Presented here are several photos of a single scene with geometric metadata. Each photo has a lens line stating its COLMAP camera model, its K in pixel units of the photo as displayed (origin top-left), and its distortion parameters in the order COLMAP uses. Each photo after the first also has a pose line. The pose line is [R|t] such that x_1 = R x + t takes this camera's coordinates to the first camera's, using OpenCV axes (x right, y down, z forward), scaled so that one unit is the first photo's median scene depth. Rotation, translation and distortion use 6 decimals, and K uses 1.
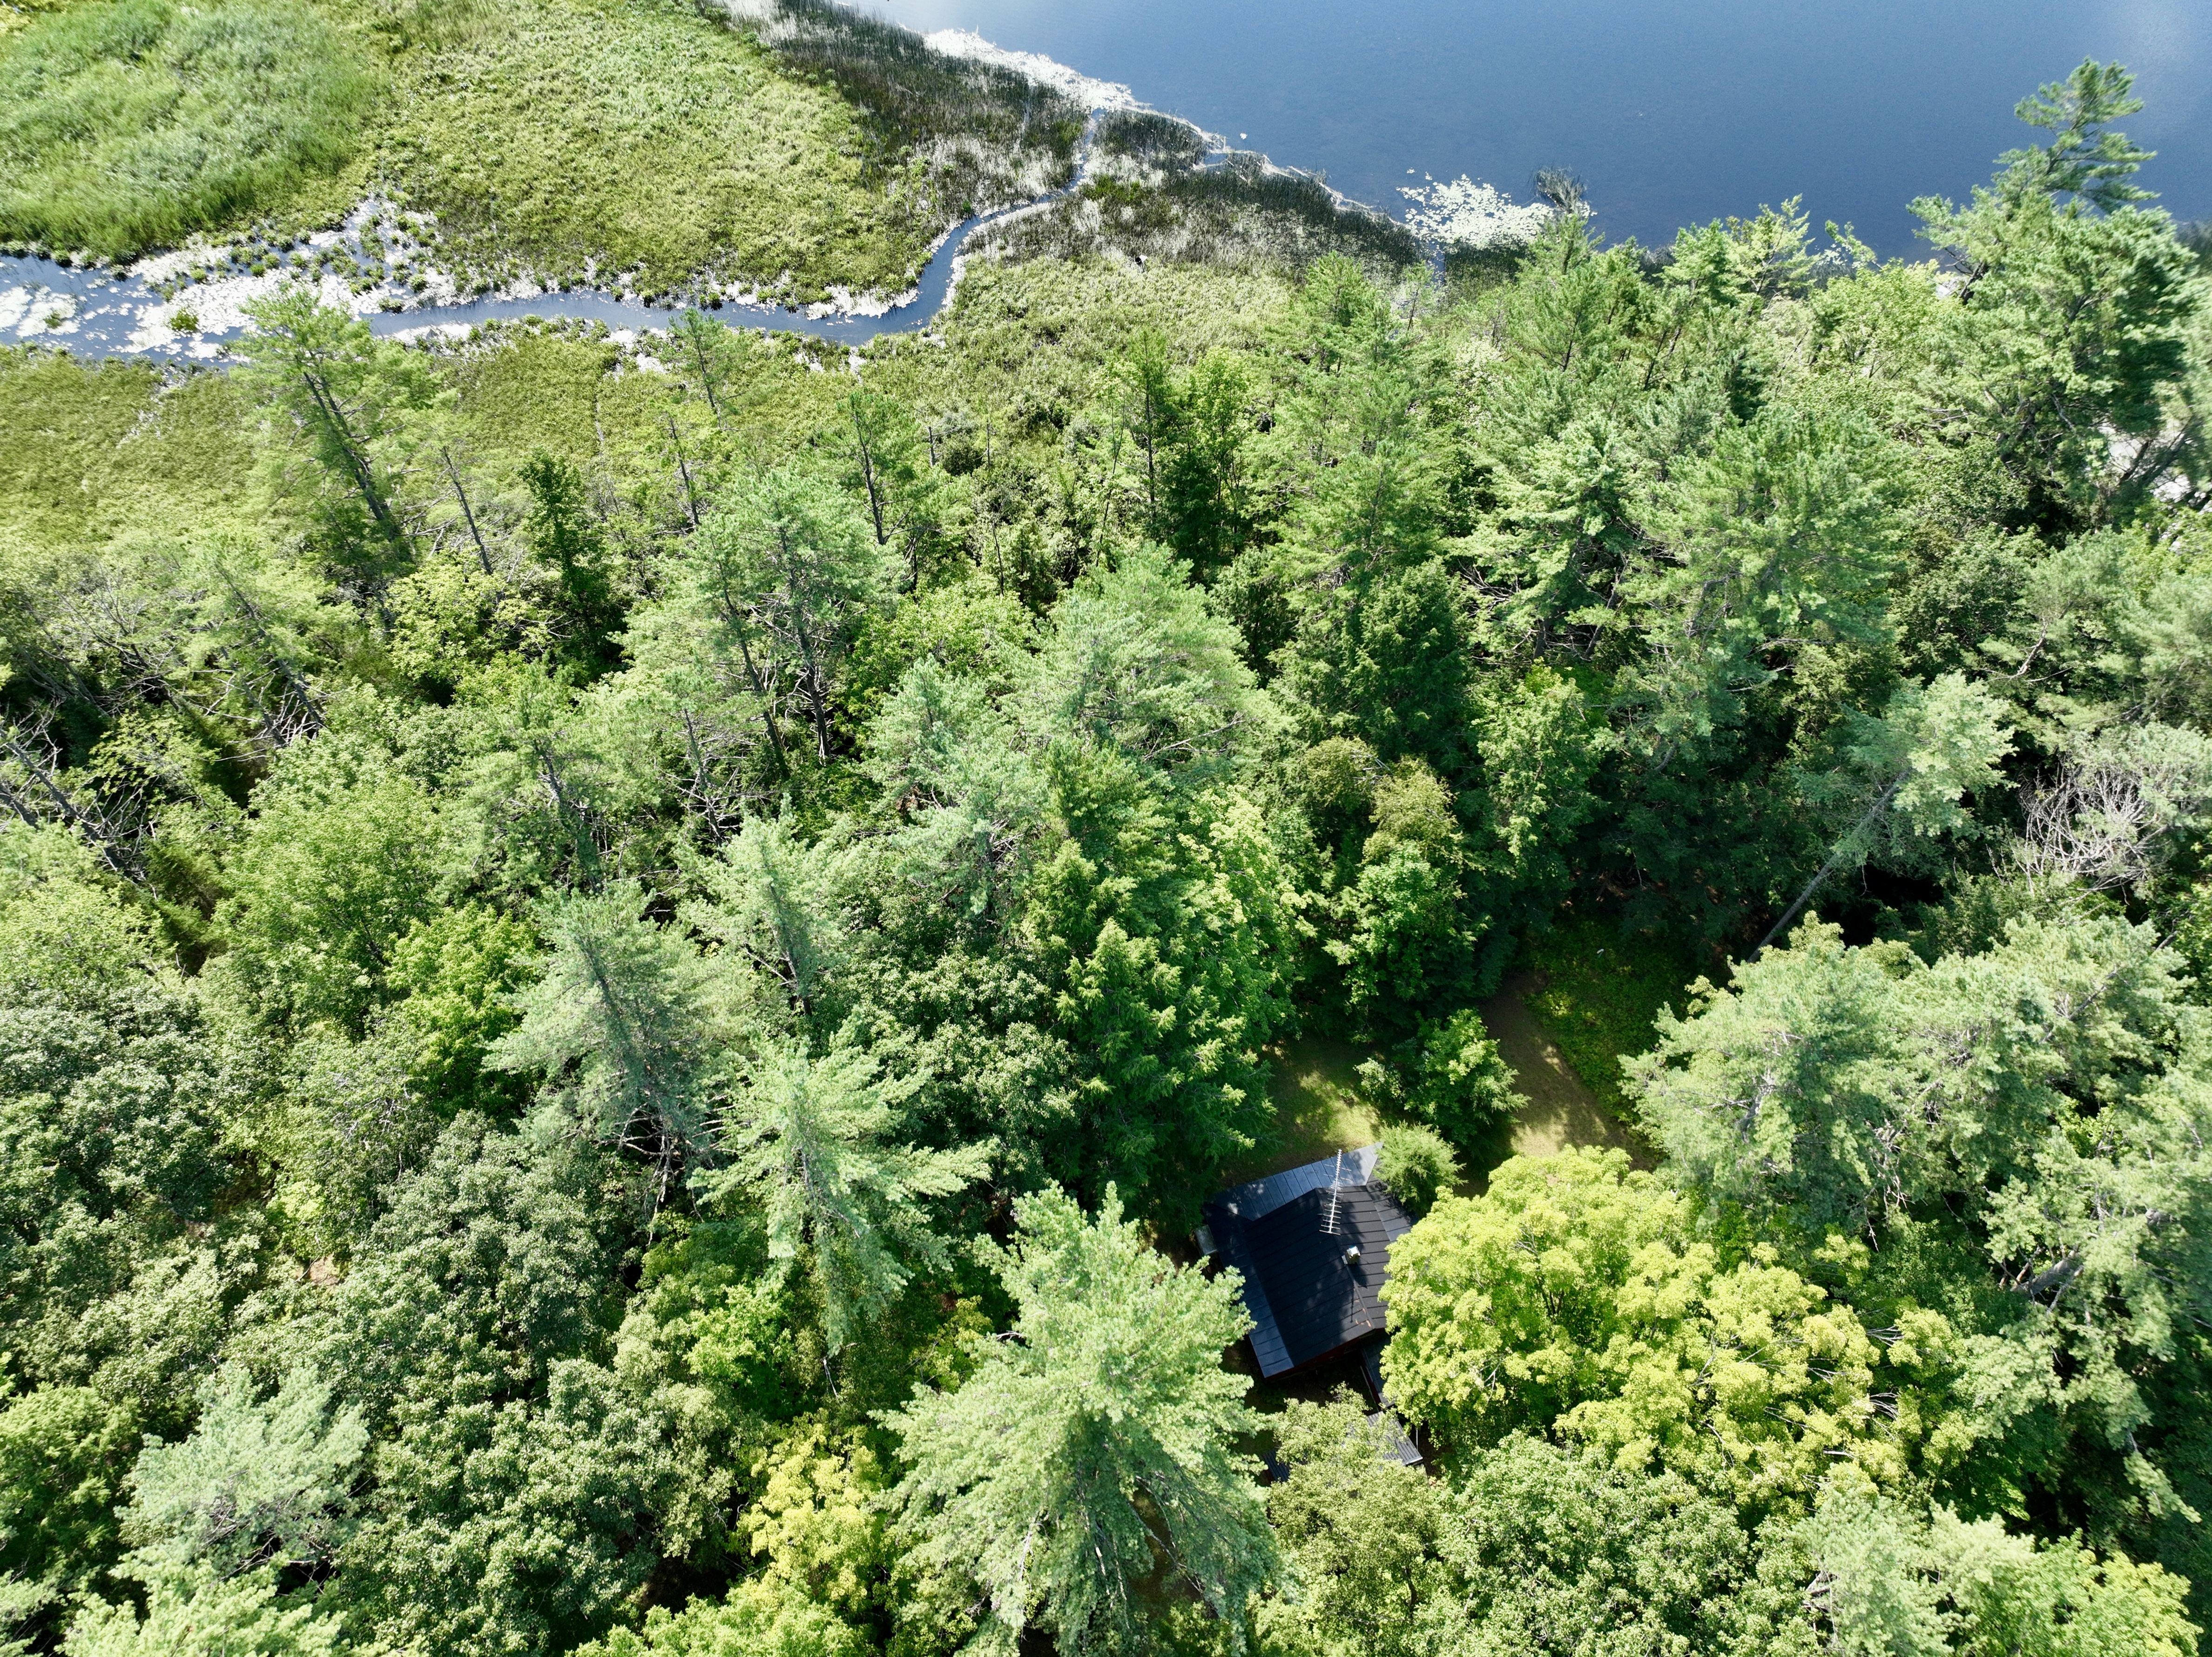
lens RADIAL K [[1547.9, 0, 1106.0], [0, 1547.9, 828.5], [0, 0, 1]] dist [-0.010903, 0.029215]
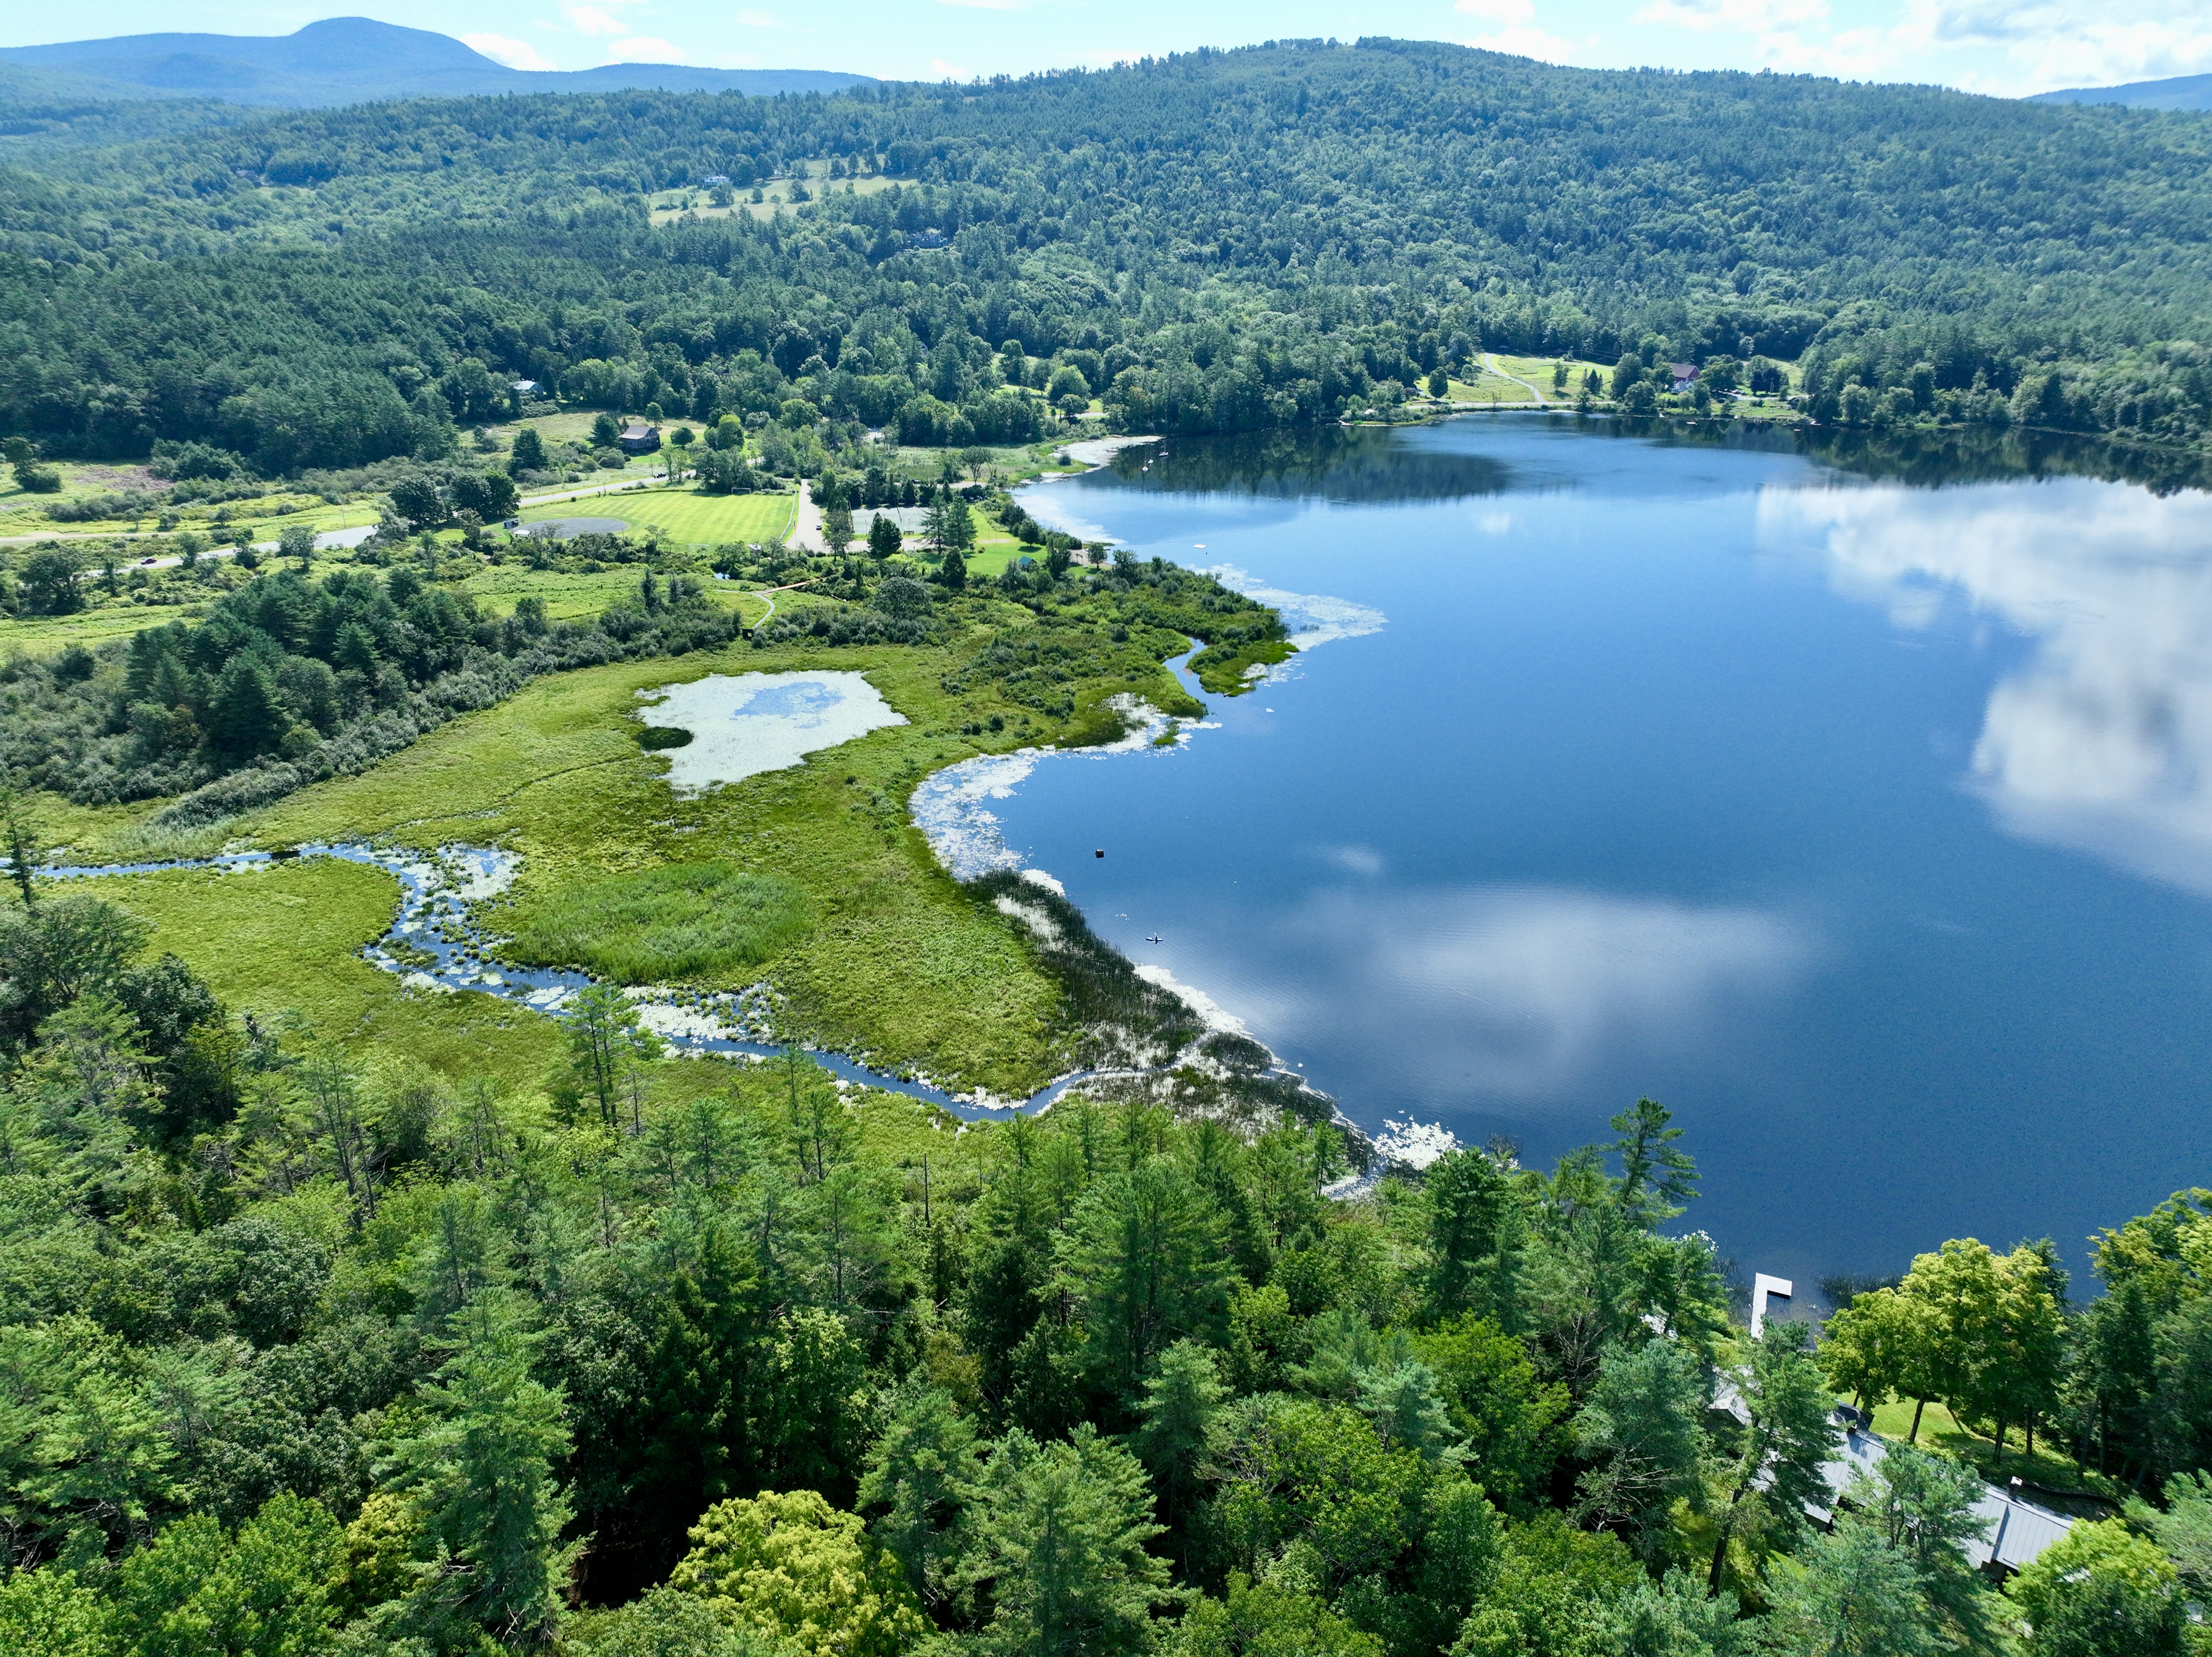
lens RADIAL K [[1547.8, 0, 1106.0], [0, 1547.8, 828.5], [0, 0, 1]] dist [-0.010903, 0.029215]
pose [[0.912781, 0.154112, -0.378260, 0.466650], [-0.336721, 0.808107, -0.483302, 0.136356], [0.231192, 0.568517, 0.789518, -0.314954]]
